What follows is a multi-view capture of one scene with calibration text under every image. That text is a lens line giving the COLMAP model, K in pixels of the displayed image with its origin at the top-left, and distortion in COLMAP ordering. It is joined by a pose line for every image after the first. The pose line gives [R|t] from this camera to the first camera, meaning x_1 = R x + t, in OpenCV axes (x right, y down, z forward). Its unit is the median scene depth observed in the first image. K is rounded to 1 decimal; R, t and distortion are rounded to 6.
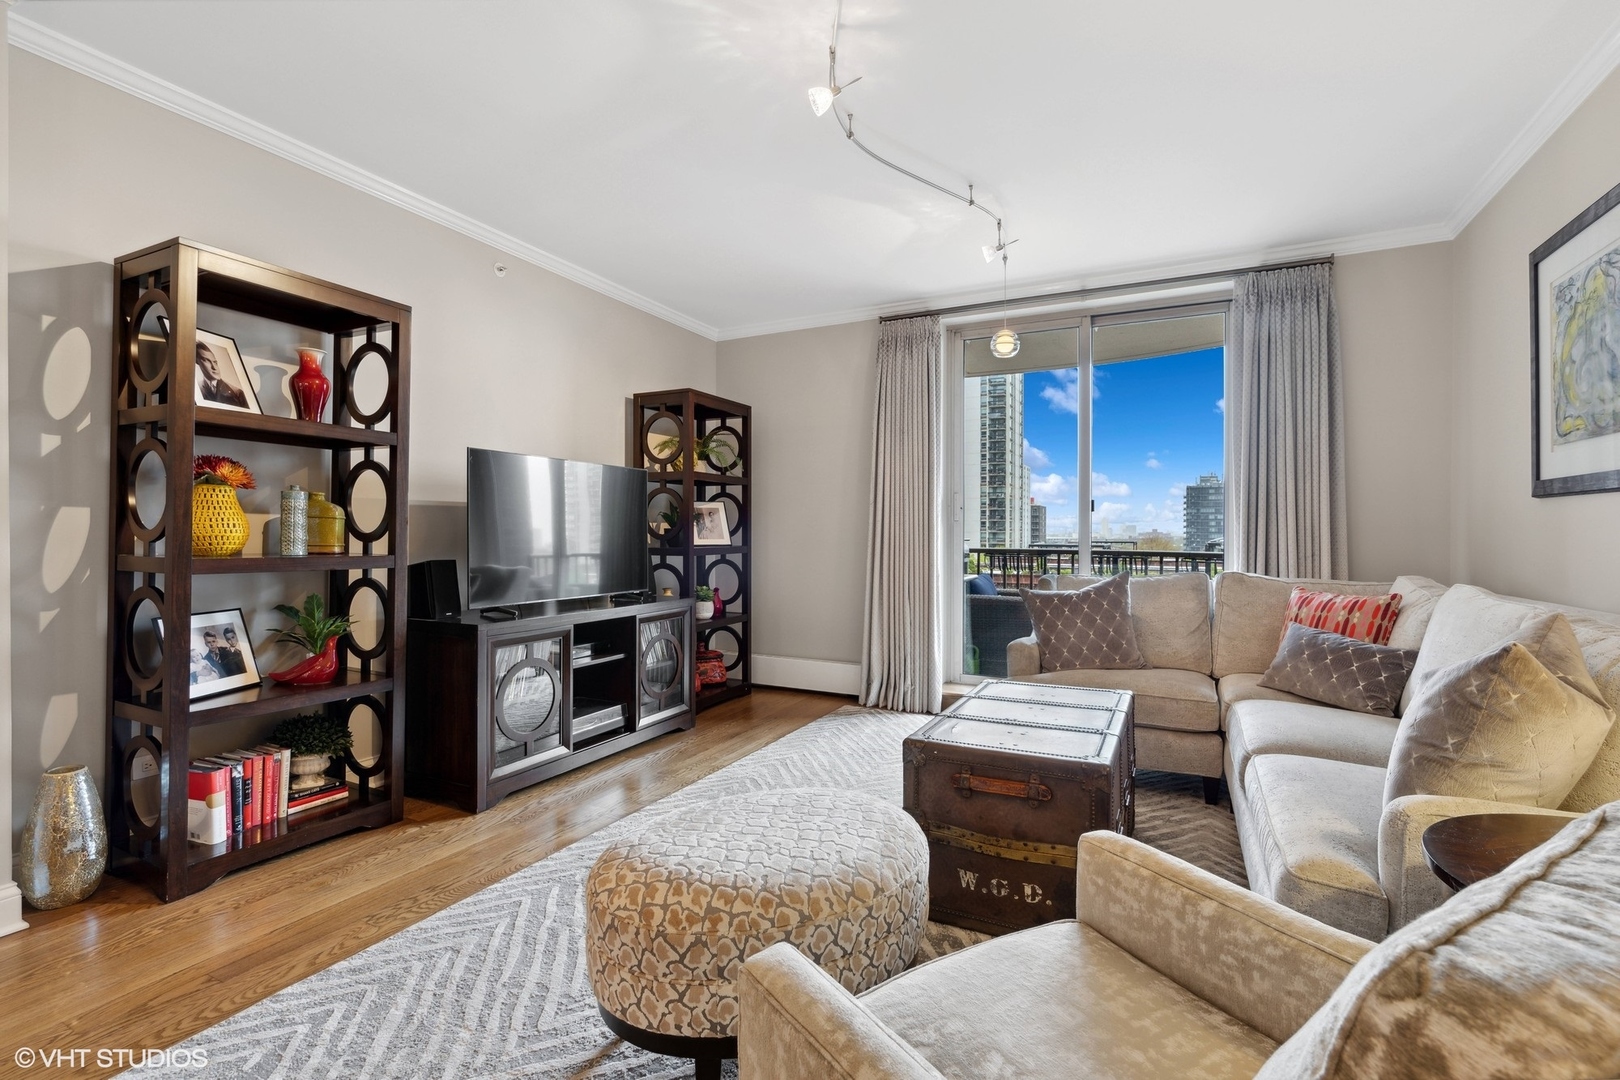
lens RADIAL K [[747.4, 0, 810.0], [0, 747.4, 540.0], [0, 0, 1]] dist [0.002517, 0.000791]
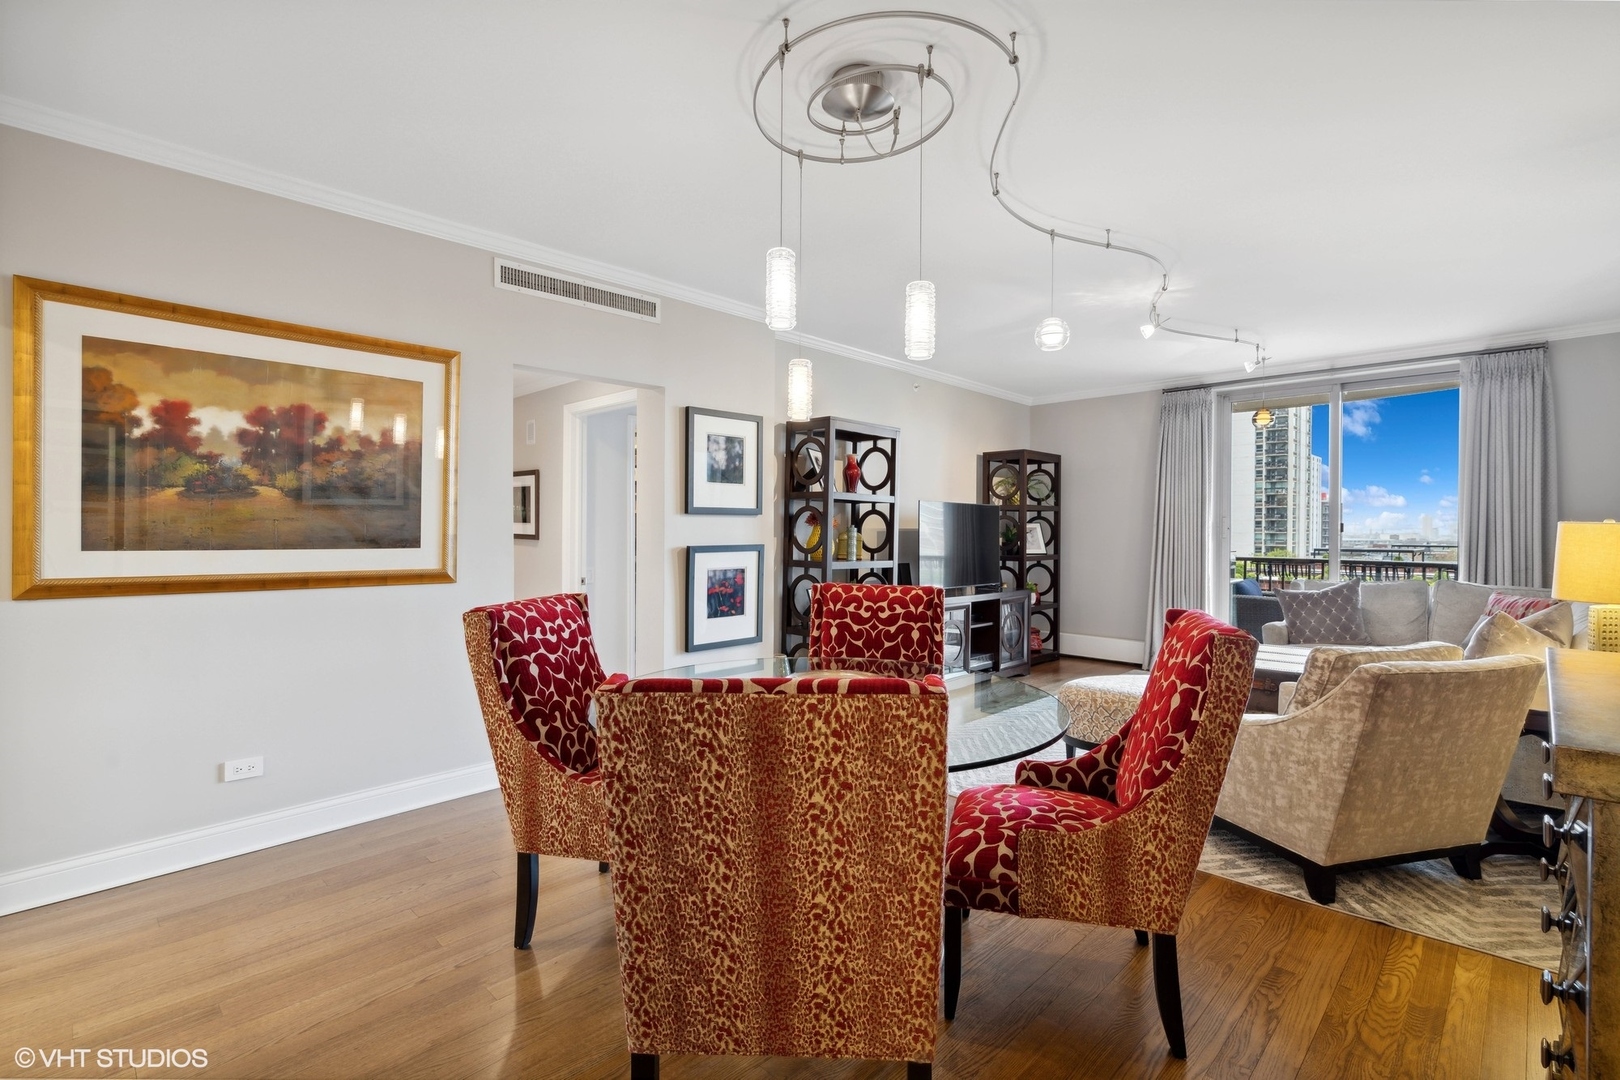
lens RADIAL K [[747.4, 0, 810.0], [0, 747.4, 540.0], [0, 0, 1]] dist [0.002517, 0.000791]
pose [[0.951693, 0.006352, -0.306984, -0.108643], [-0.006196, 0.999980, 0.001482, -0.021065], [0.306987, 0.000492, 0.951713, -0.549241]]
